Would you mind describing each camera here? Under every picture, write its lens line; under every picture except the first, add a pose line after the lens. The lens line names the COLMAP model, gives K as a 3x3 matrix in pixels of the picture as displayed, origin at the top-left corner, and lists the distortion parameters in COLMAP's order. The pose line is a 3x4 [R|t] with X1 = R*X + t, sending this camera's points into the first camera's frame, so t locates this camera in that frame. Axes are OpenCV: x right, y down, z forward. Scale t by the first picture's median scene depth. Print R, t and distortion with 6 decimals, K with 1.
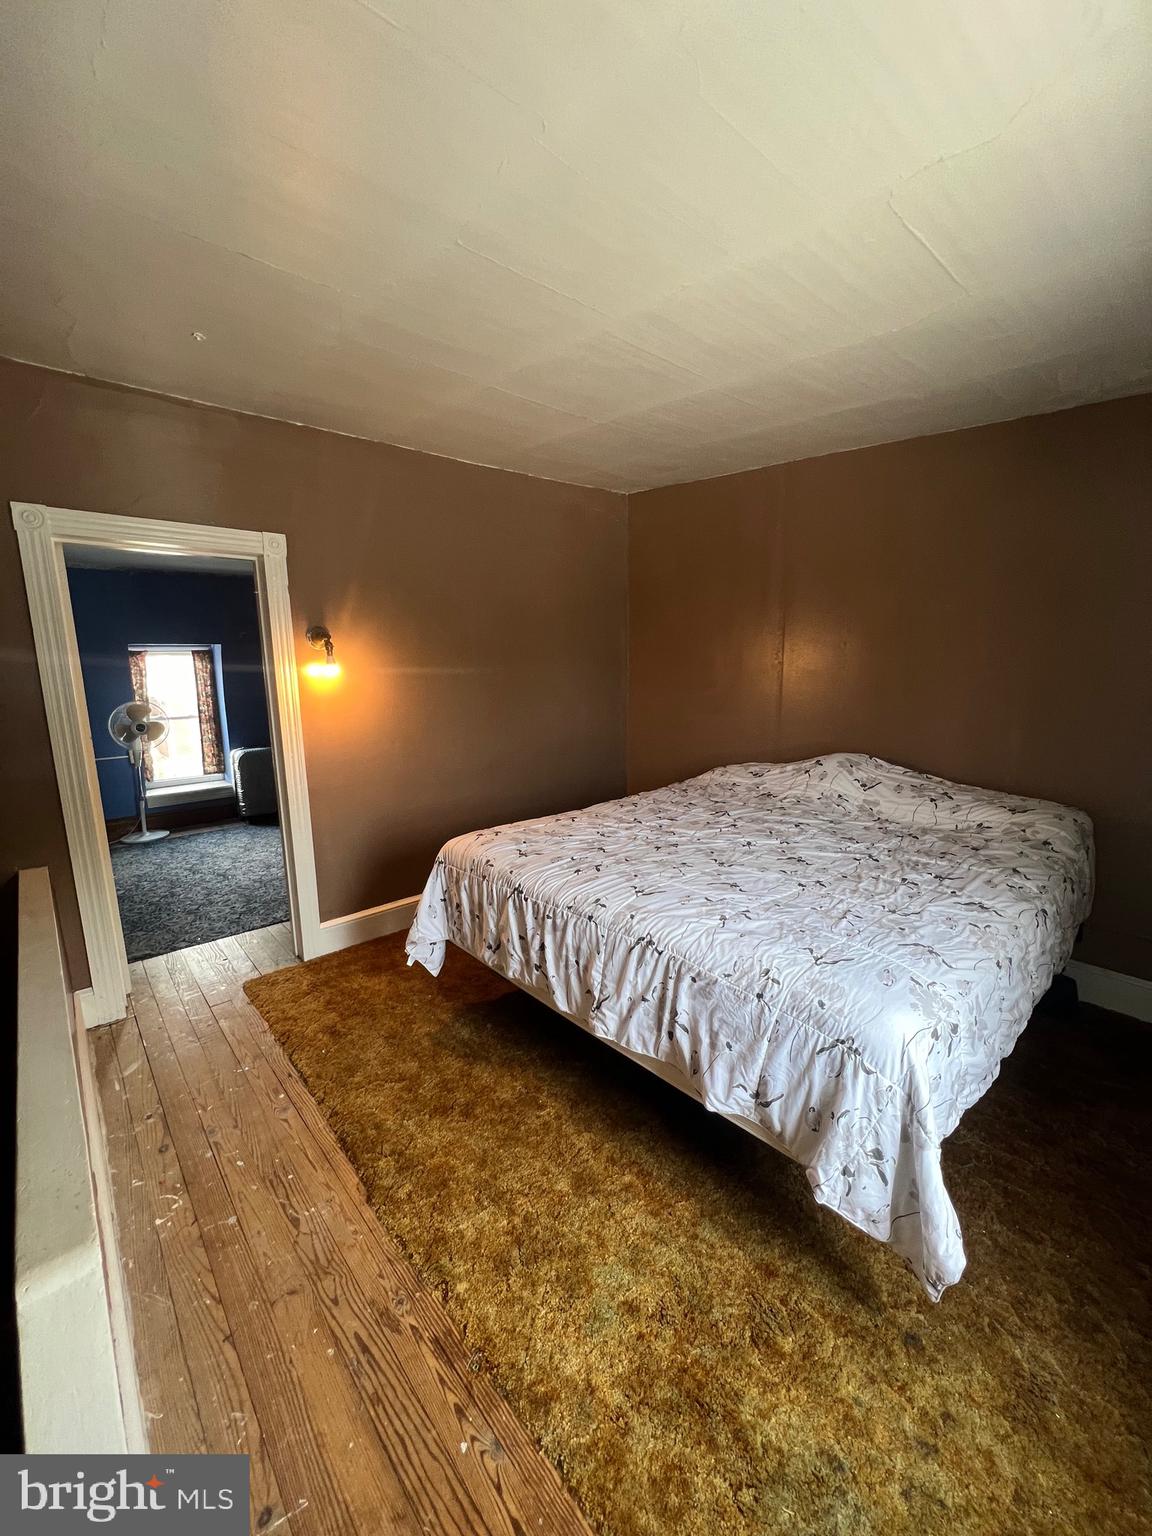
lens RADIAL K [[621.4, 0, 569.6], [0, 621.4, 766.0], [0, 0, 1]] dist [-0.003088, 0.000727]
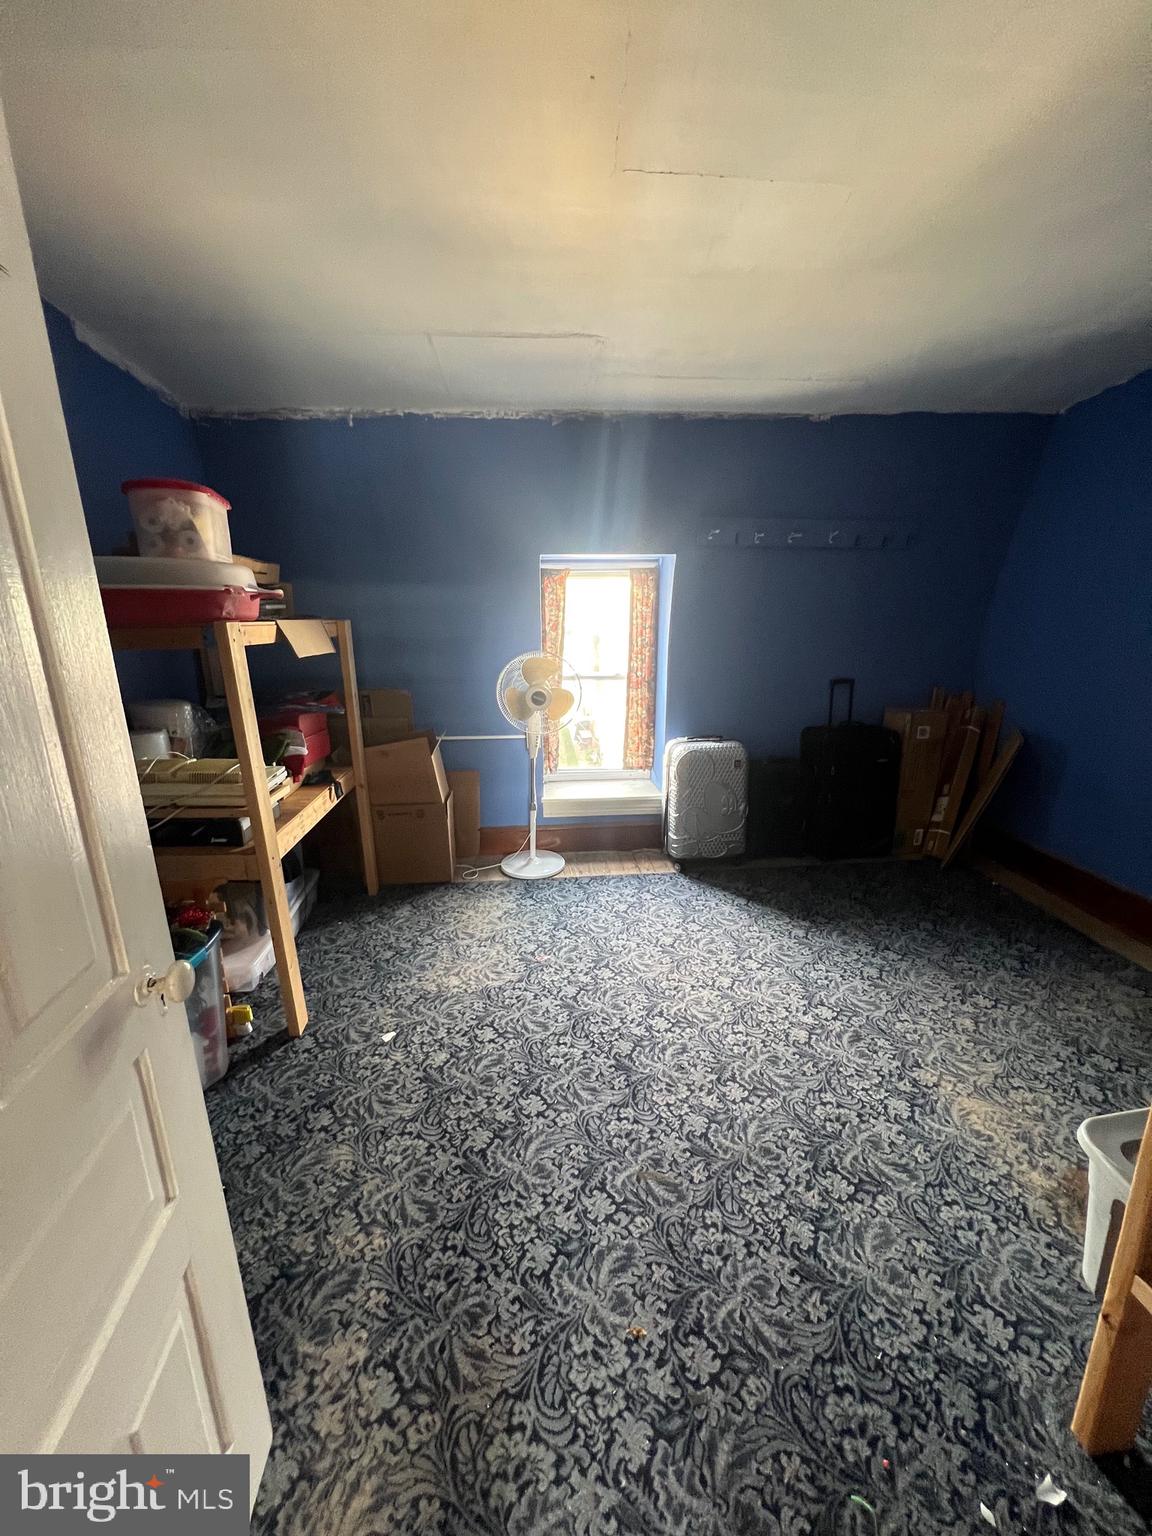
lens RADIAL K [[621.4, 0, 569.3], [0, 621.4, 761.6], [0, 0, 1]] dist [-0.003088, 0.000727]
pose [[0.801971, 0.159007, -0.575812, -0.769646], [-0.111707, 0.986838, 0.116928, -0.177622], [0.586826, -0.029450, 0.809177, 1.296283]]
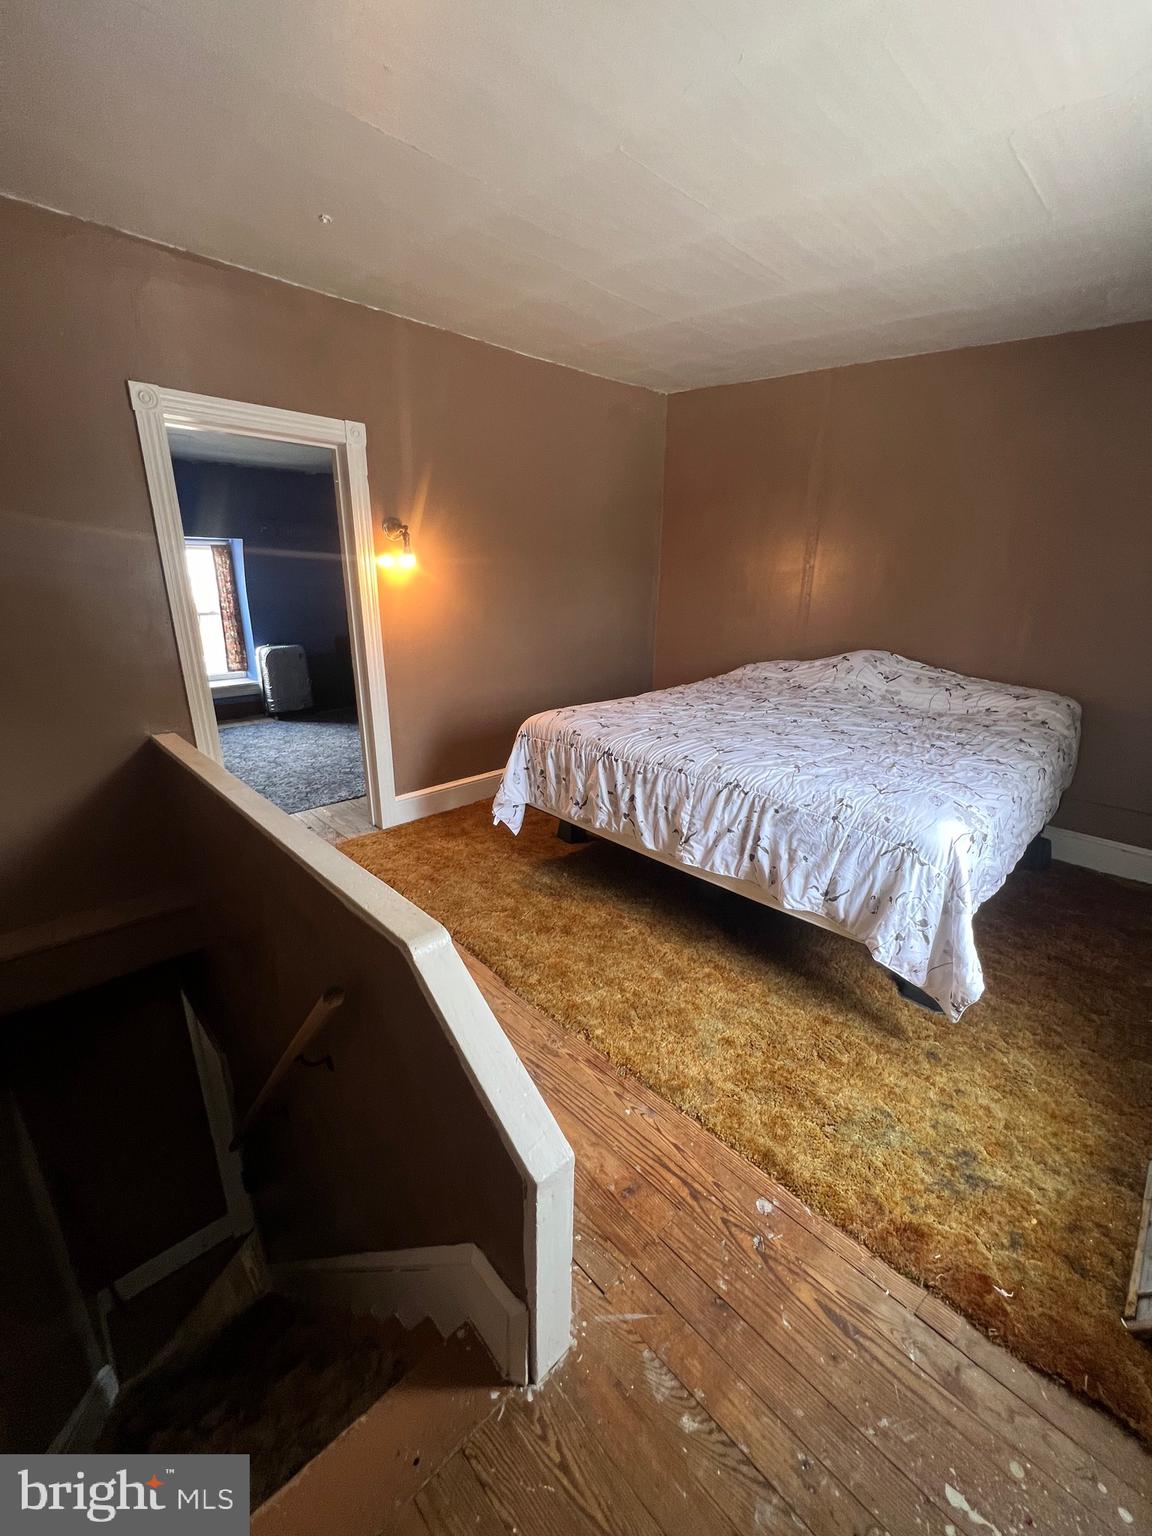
lens RADIAL K [[621.4, 0, 569.9], [0, 621.4, 768.4], [0, 0, 1]] dist [-0.003088, 0.000727]
pose [[0.998943, 0.011401, 0.044531, -0.204639], [-0.017289, 0.990810, 0.134152, 0.071153], [-0.042592, -0.134780, 0.989960, -0.160971]]
